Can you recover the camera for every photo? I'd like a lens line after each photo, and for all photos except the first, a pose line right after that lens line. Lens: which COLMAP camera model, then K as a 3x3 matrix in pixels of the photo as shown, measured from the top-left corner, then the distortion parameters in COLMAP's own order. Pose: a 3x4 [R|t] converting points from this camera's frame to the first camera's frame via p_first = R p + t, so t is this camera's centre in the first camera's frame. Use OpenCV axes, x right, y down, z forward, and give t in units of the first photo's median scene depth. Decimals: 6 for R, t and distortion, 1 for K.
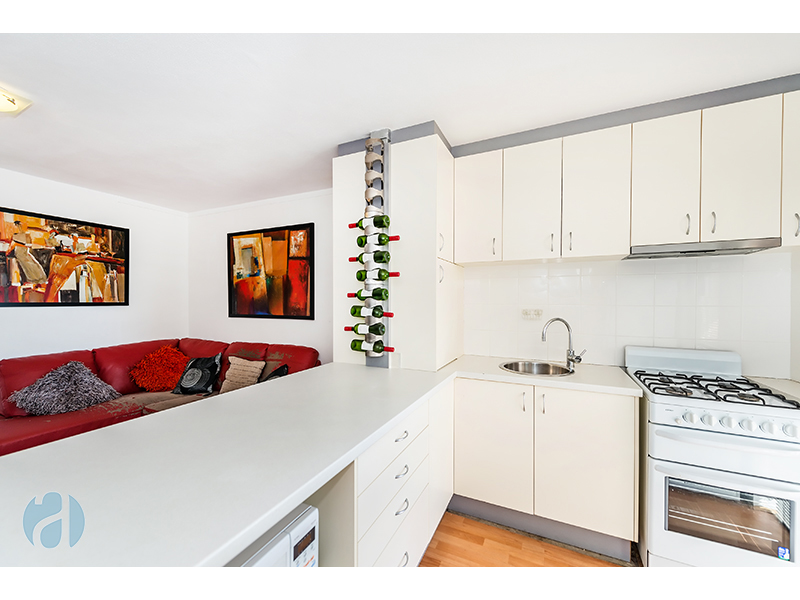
lens RADIAL K [[318.6, 0, 400.2], [0, 318.6, 304.4], [0, 0, 1]] dist [0.011761, -0.000240]
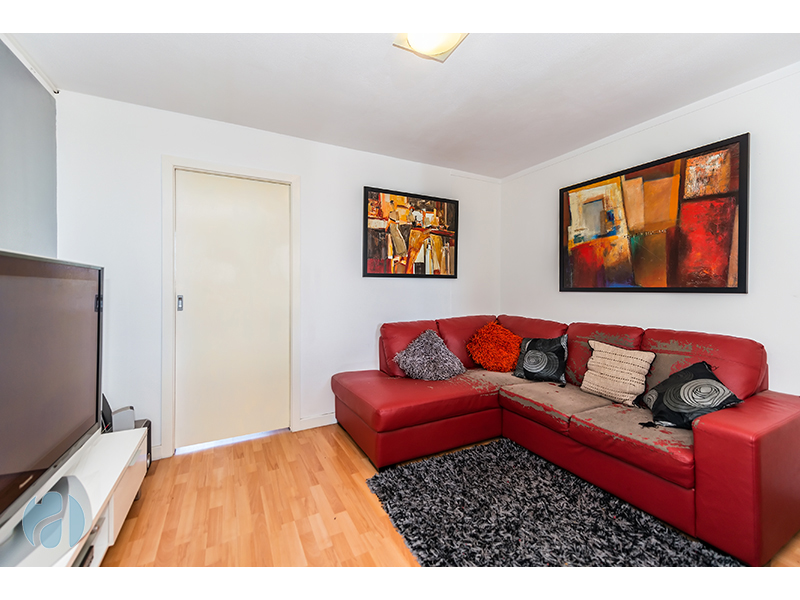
lens RADIAL K [[318.6, 0, 393.1], [0, 318.6, 291.9], [0, 0, 1]] dist [0.011761, -0.000240]
pose [[0.799622, 0.003513, -0.600493, -0.439478], [-0.006911, 0.999970, -0.003354, 0.052301], [0.600463, 0.006832, 0.799623, 0.105240]]
